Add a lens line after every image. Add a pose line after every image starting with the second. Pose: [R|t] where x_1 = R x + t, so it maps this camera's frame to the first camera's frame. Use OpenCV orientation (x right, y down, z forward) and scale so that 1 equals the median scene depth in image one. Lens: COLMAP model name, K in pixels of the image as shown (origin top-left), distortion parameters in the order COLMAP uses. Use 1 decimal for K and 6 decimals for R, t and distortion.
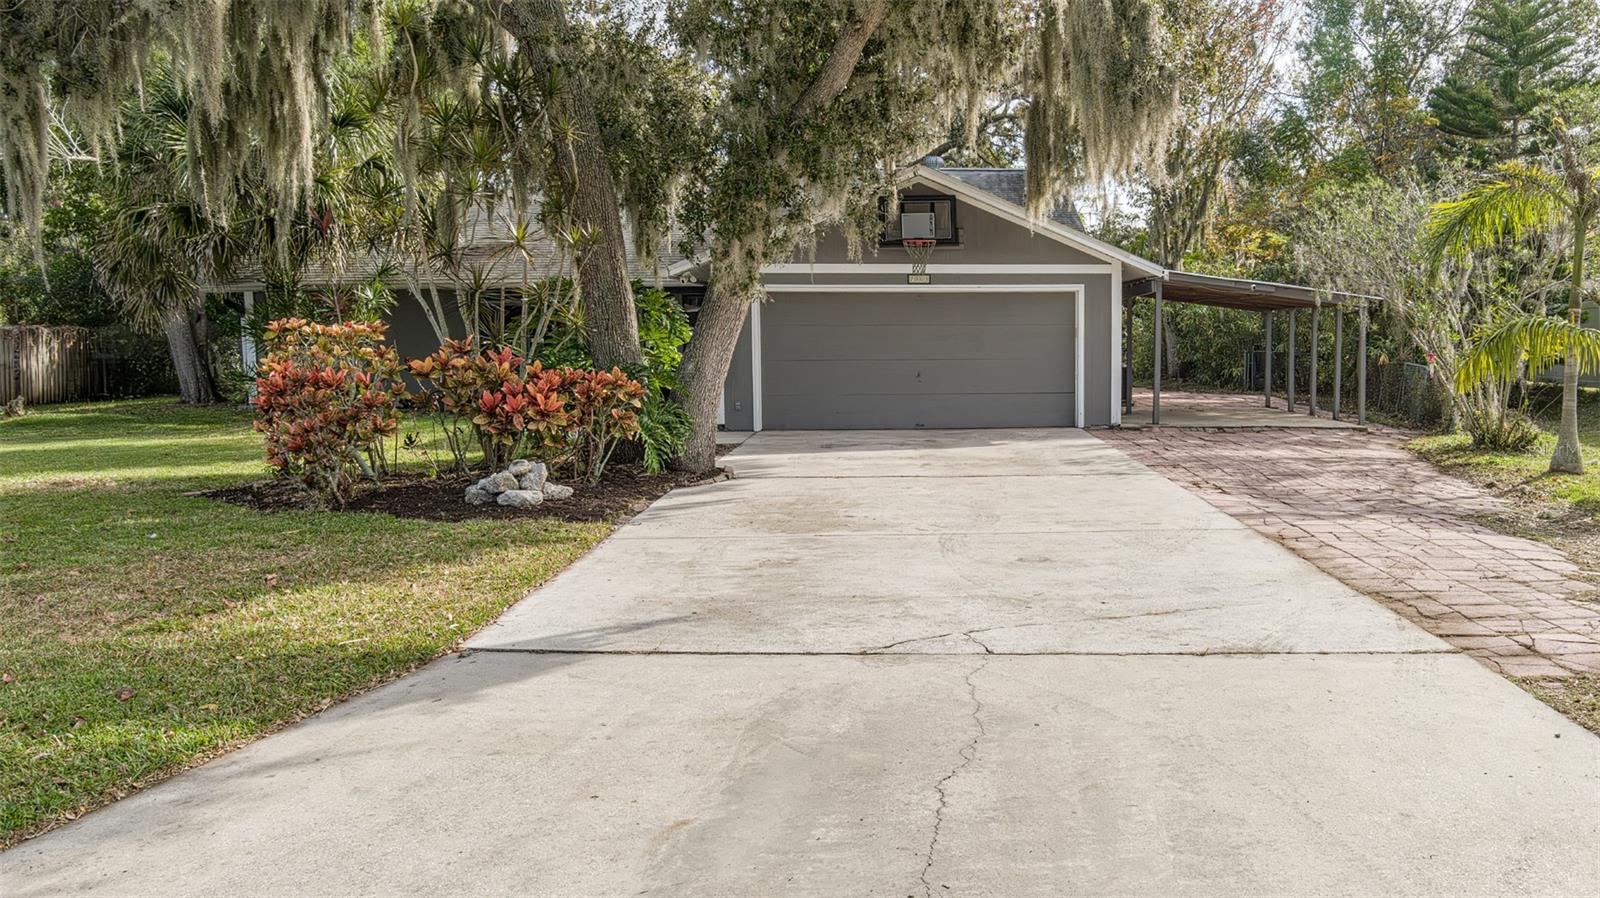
lens RADIAL K [[1166.6, 0, 796.8], [0, 1166.6, 445.8], [0, 0, 1]] dist [-0.002795, 0.004900]
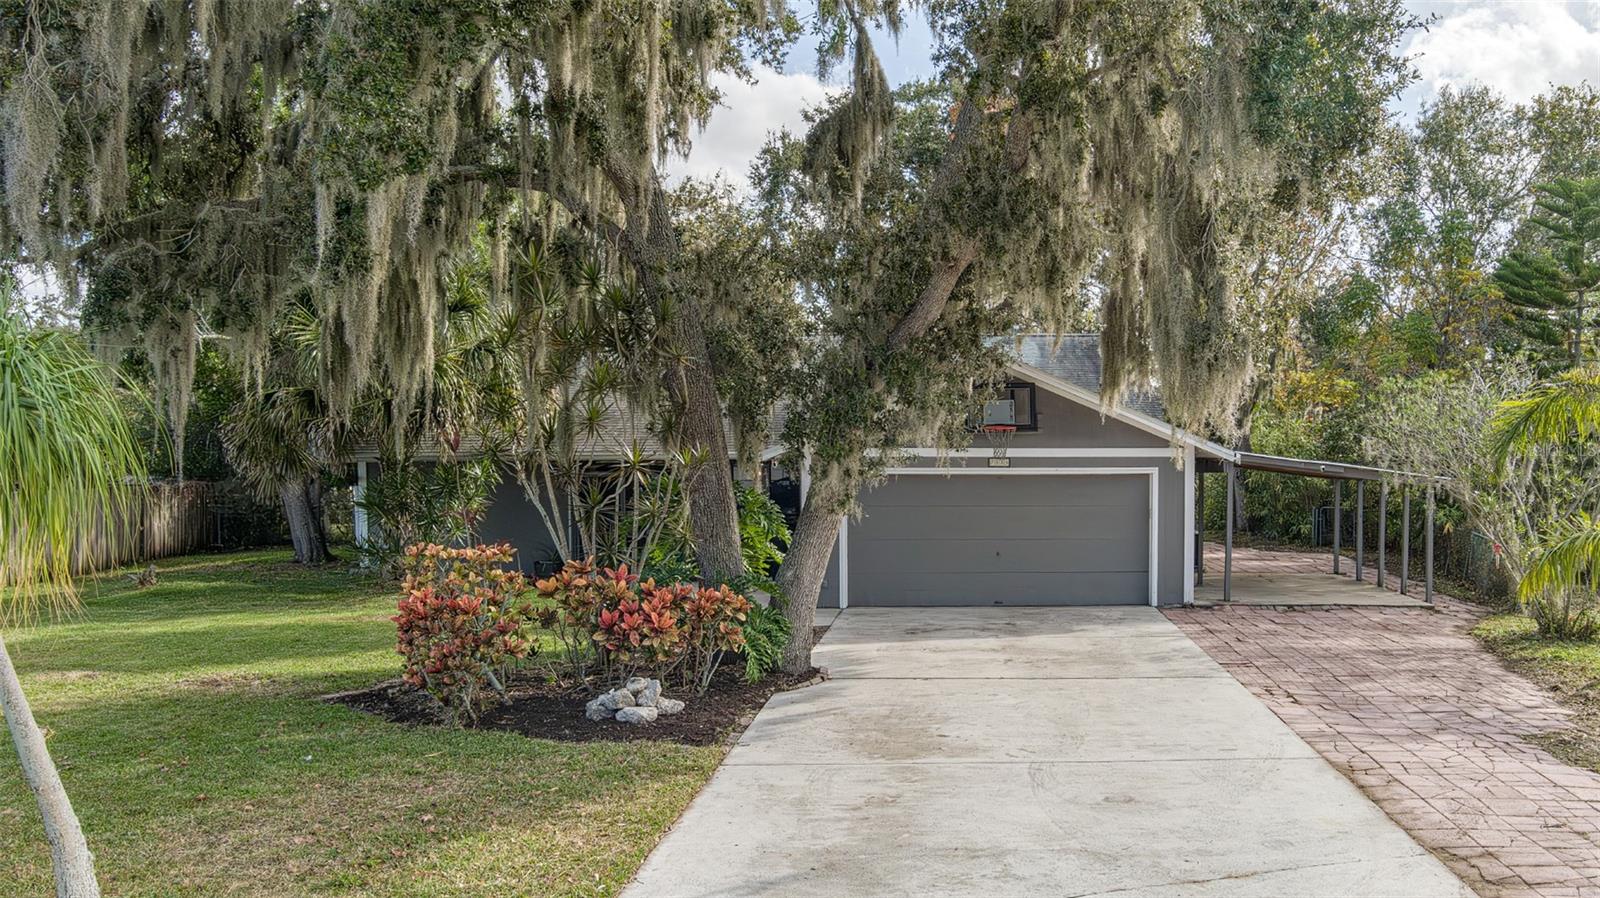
lens RADIAL K [[1201.1, 0, 807.6], [0, 1201.1, 447.1], [0, 0, 1]] dist [-0.002055, 0.006111]
pose [[0.999539, 0.010663, -0.028420, -0.044903], [-0.011428, 0.999573, -0.026890, -0.155307], [0.028121, 0.027202, 0.999234, -0.099827]]
